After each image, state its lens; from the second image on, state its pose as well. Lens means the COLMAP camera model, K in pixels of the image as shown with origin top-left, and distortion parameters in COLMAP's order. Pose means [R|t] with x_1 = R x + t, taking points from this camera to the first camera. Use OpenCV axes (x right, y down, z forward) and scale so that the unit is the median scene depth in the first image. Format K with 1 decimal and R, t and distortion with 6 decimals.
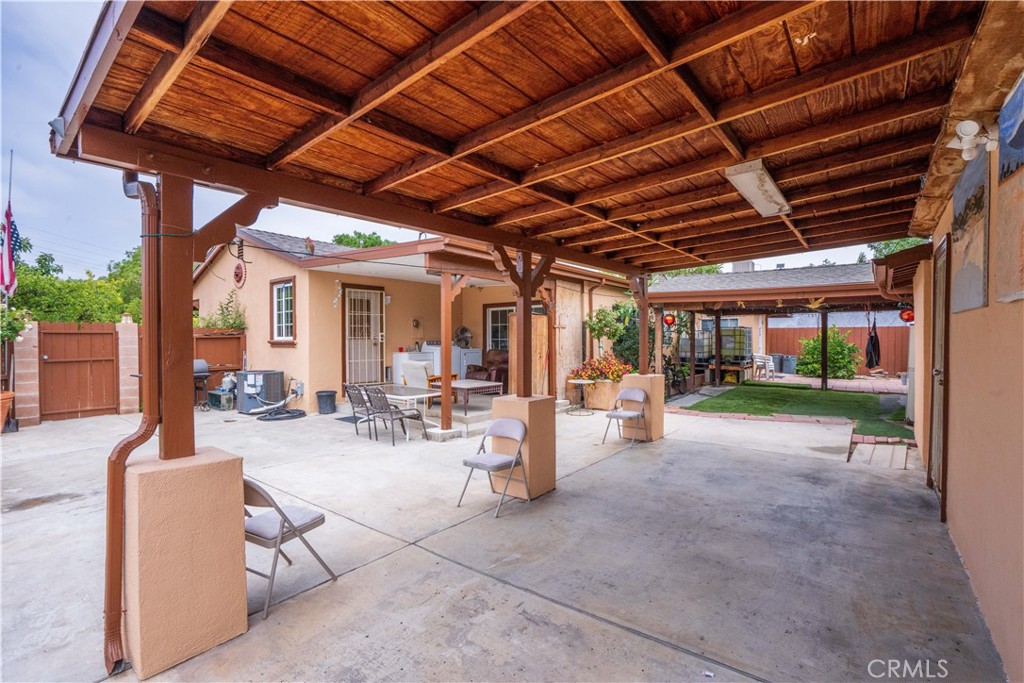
lens RADIAL K [[472.4, 0, 512.3], [0, 472.4, 341.7], [0, 0, 1]] dist [-0.002072, -0.000002]
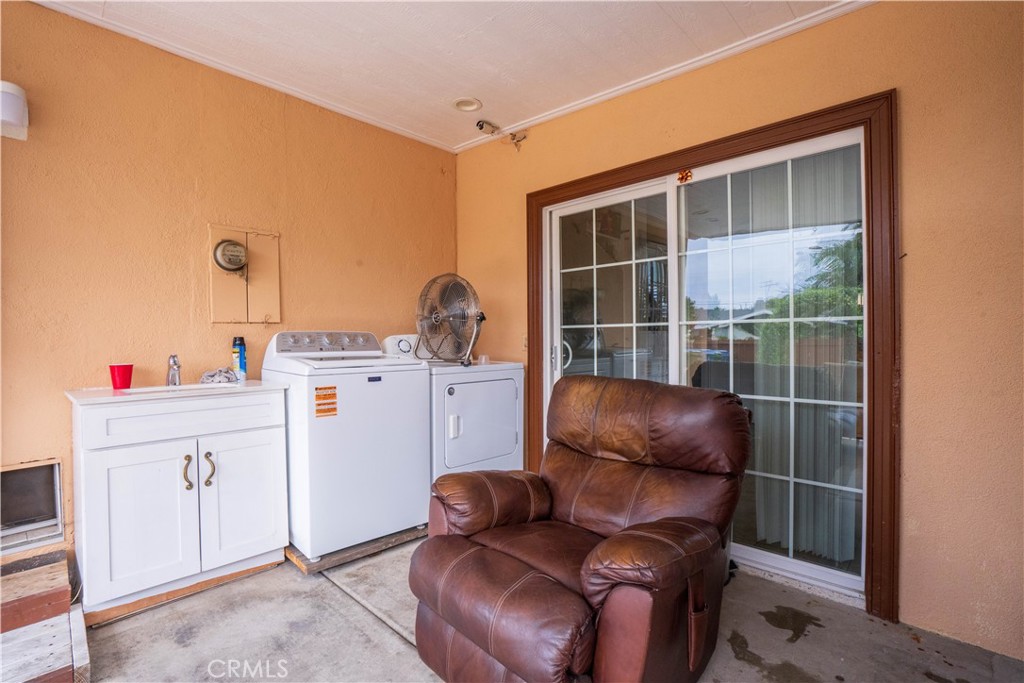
lens RADIAL K [[472.4, 0, 511.3], [0, 472.4, 342.2], [0, 0, 1]] dist [-0.002072, -0.000002]
pose [[0.994803, -0.004704, -0.101713, -0.046456], [0.005117, 0.999980, 0.003808, 0.002425], [0.101693, -0.004309, 0.994806, 0.762517]]
